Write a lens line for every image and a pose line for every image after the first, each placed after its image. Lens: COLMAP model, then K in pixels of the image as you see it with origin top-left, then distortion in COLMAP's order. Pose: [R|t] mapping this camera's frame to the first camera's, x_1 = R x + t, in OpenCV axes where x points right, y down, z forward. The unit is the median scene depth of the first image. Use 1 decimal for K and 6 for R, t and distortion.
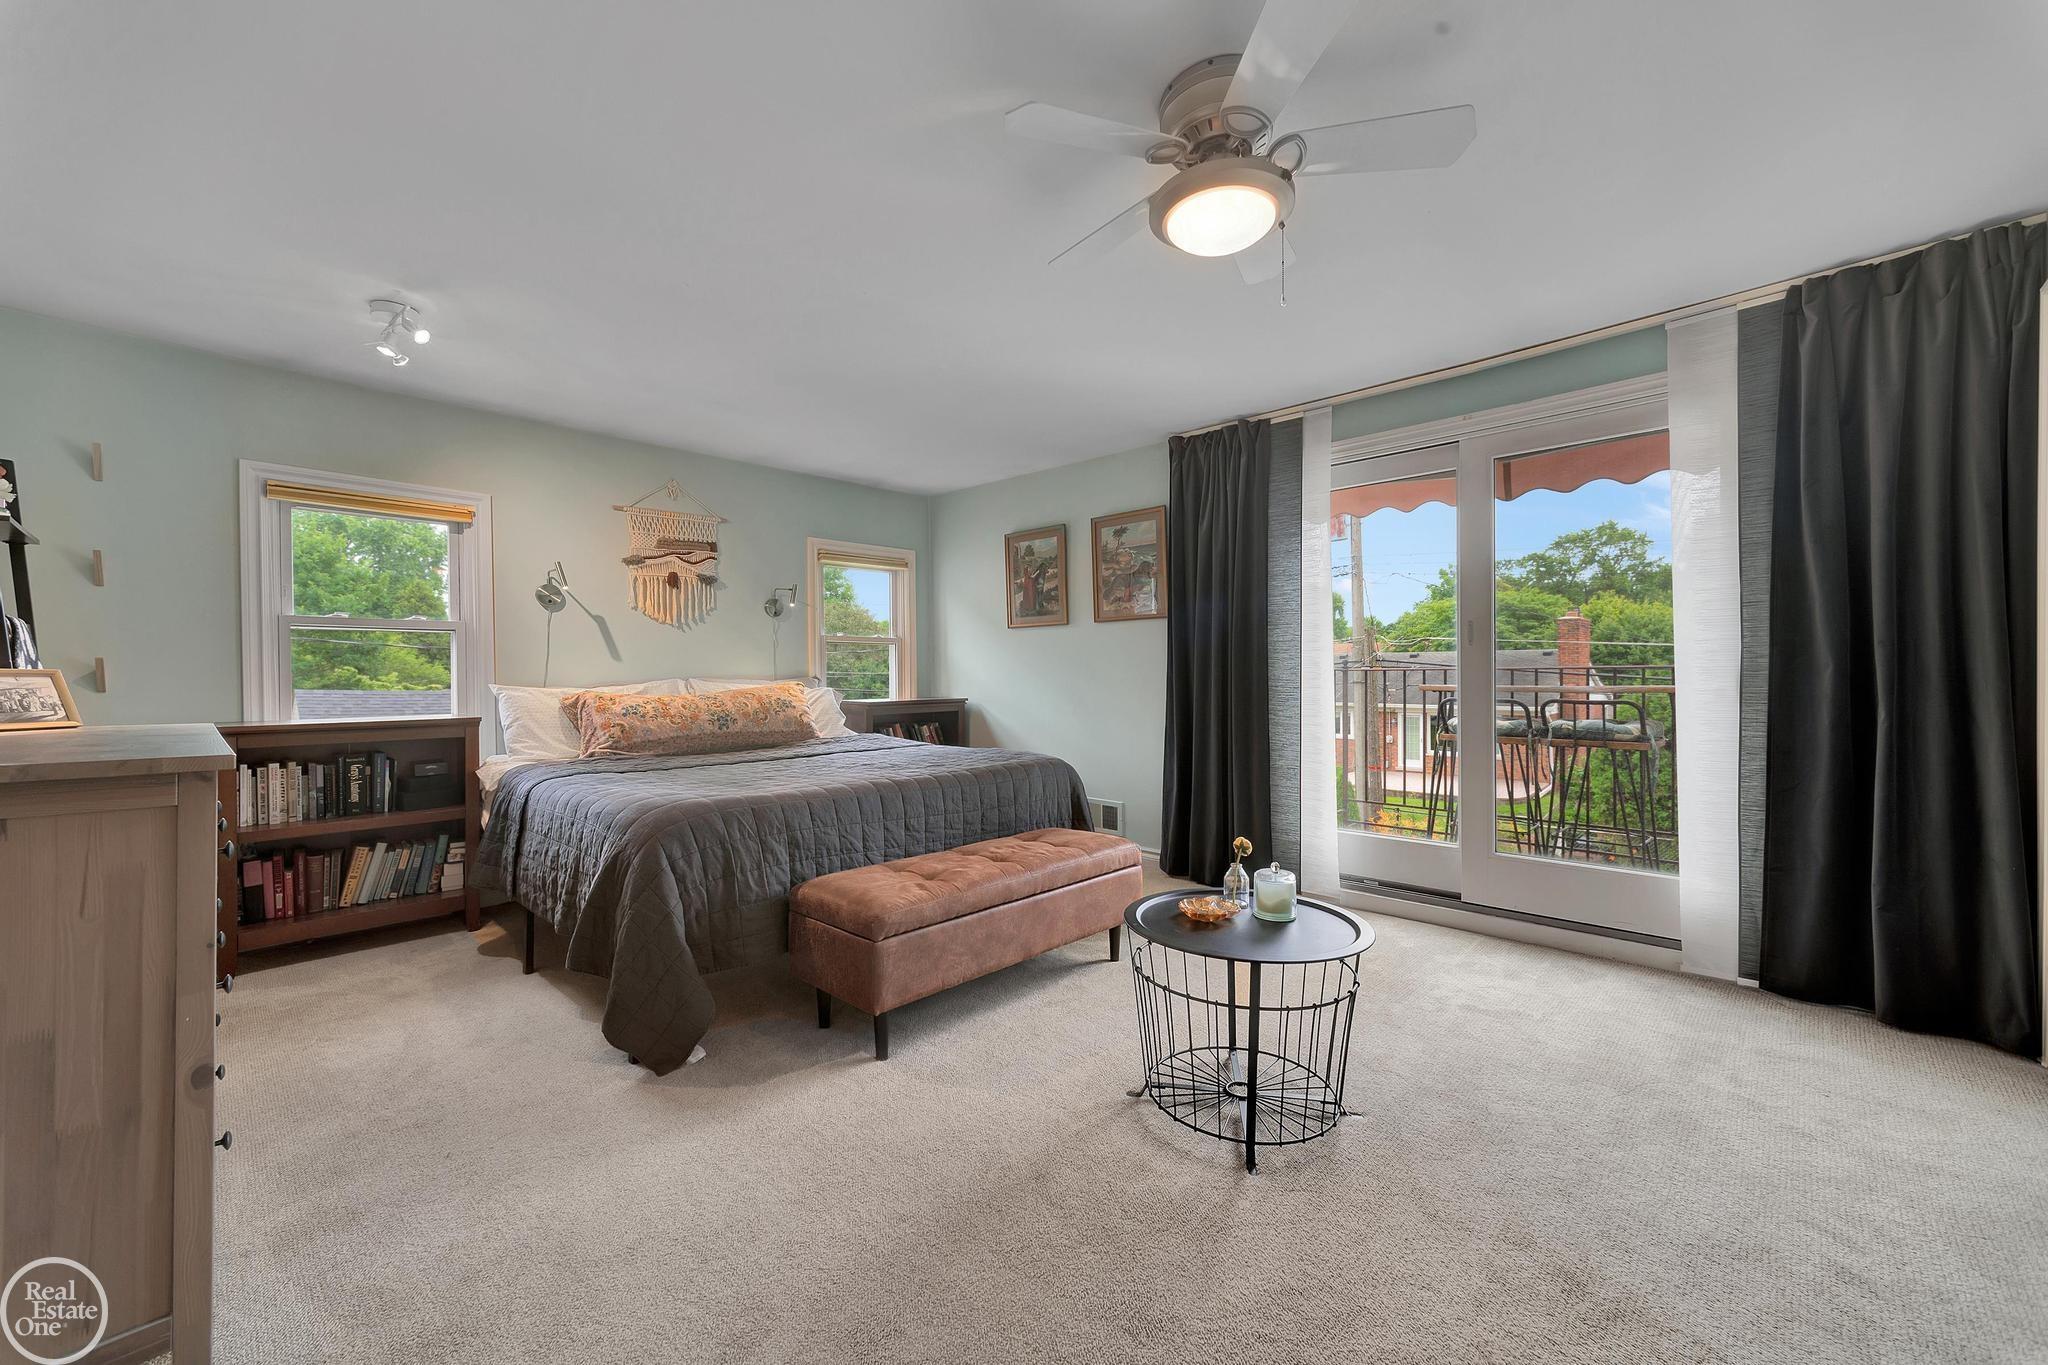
lens RADIAL K [[799.9, 0, 1022.6], [0, 799.9, 675.0], [0, 0, 1]] dist [0.004565, 0.000080]
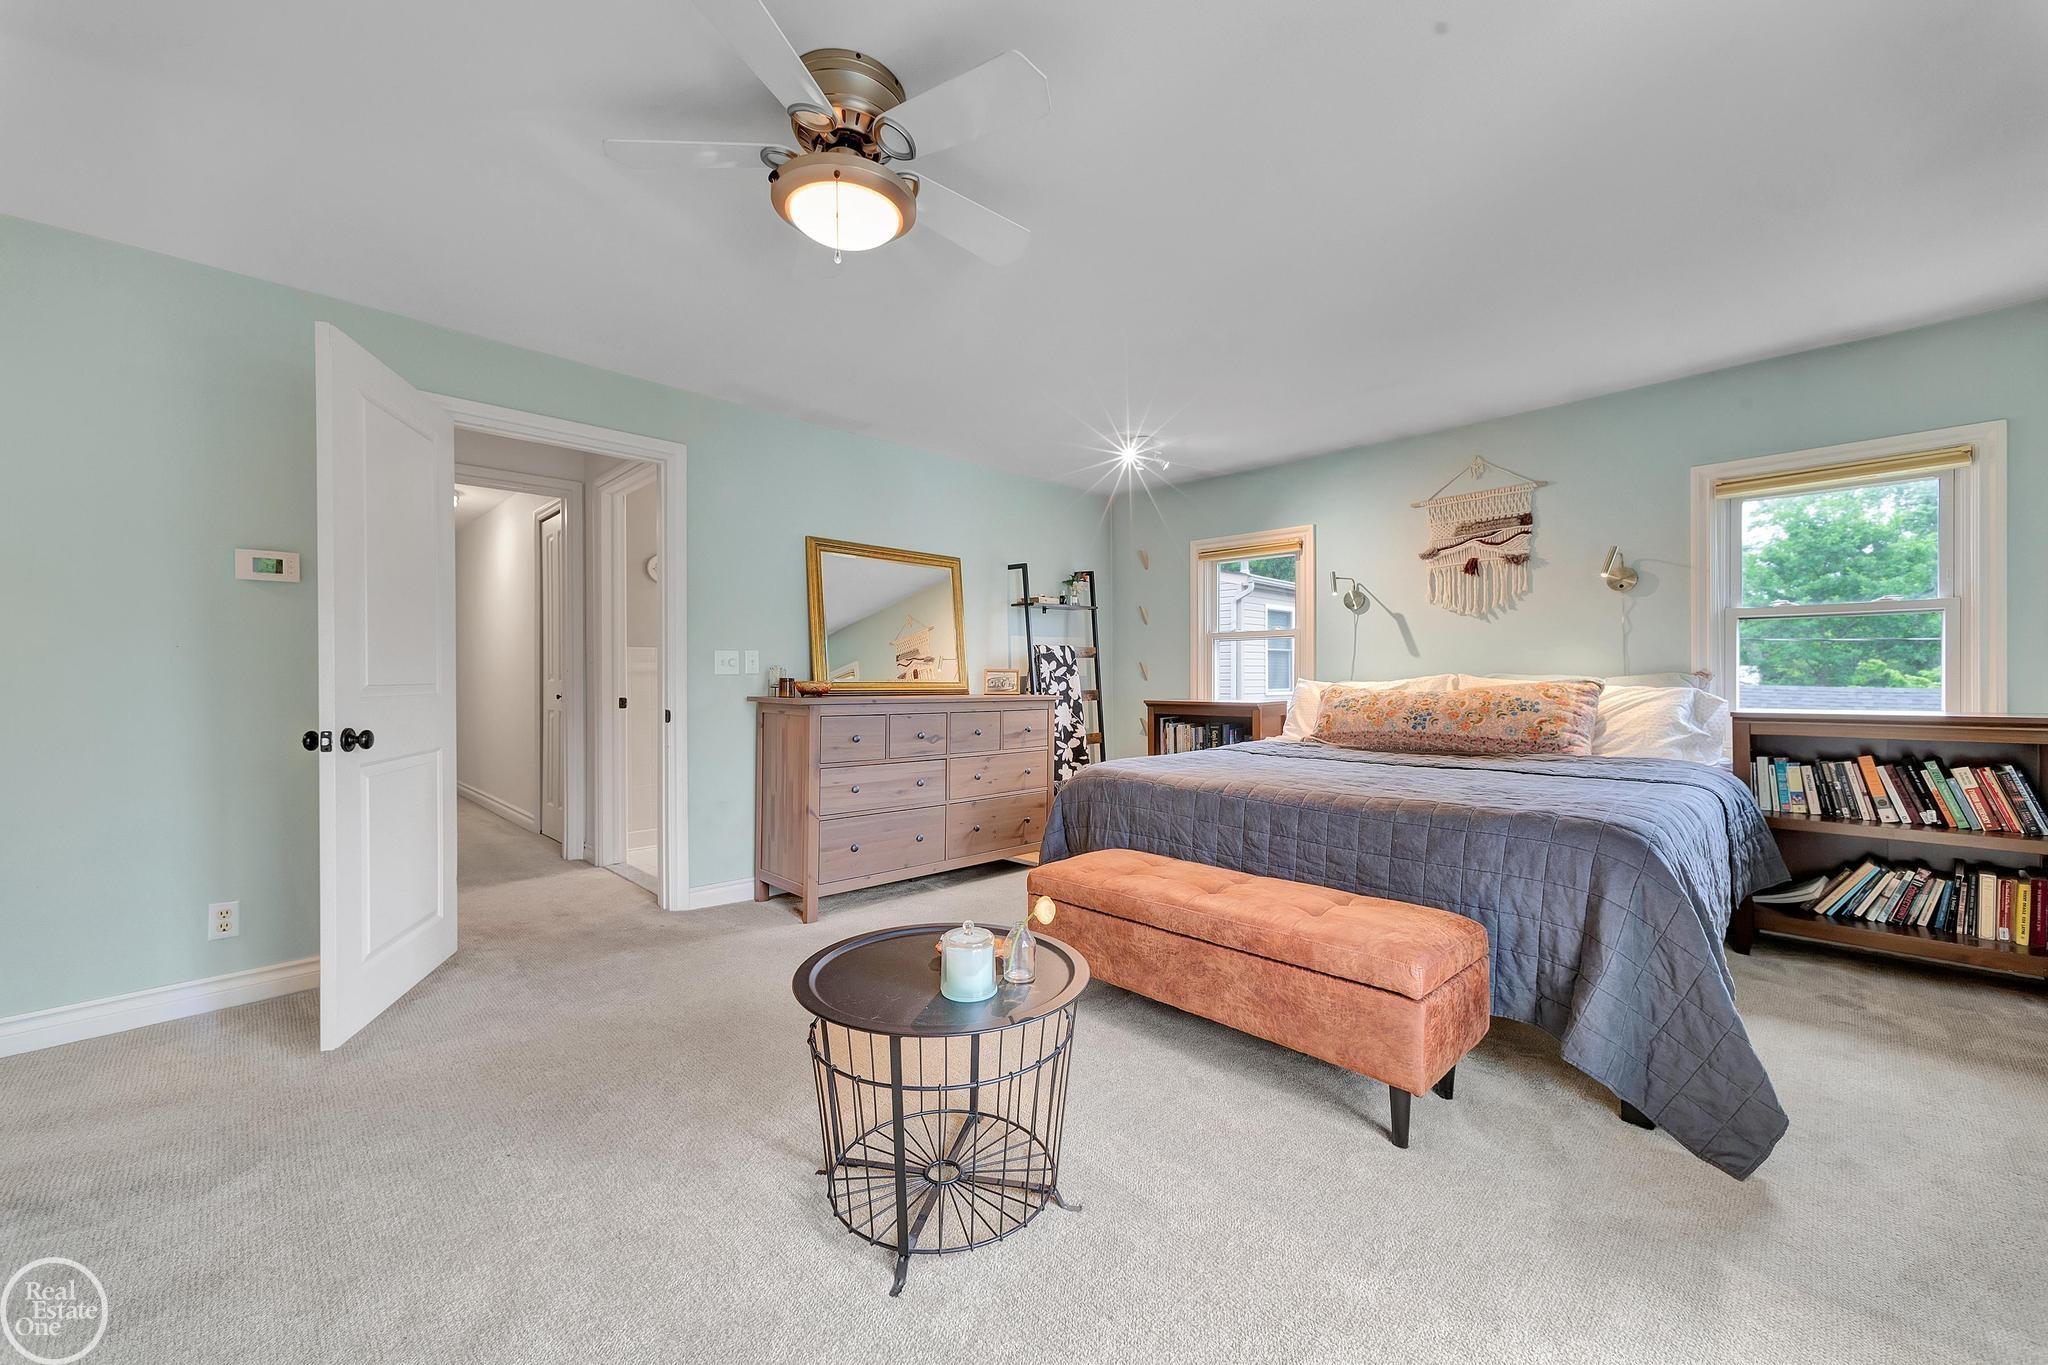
lens RADIAL K [[799.9, 0, 1022.6], [0, 799.9, 675.0], [0, 0, 1]] dist [0.004565, 0.000080]
pose [[-0.023208, 0.002054, -0.999729, 0.499885], [0.004871, 0.999986, 0.001942, 0.001696], [0.999719, -0.004825, -0.023218, 0.505680]]
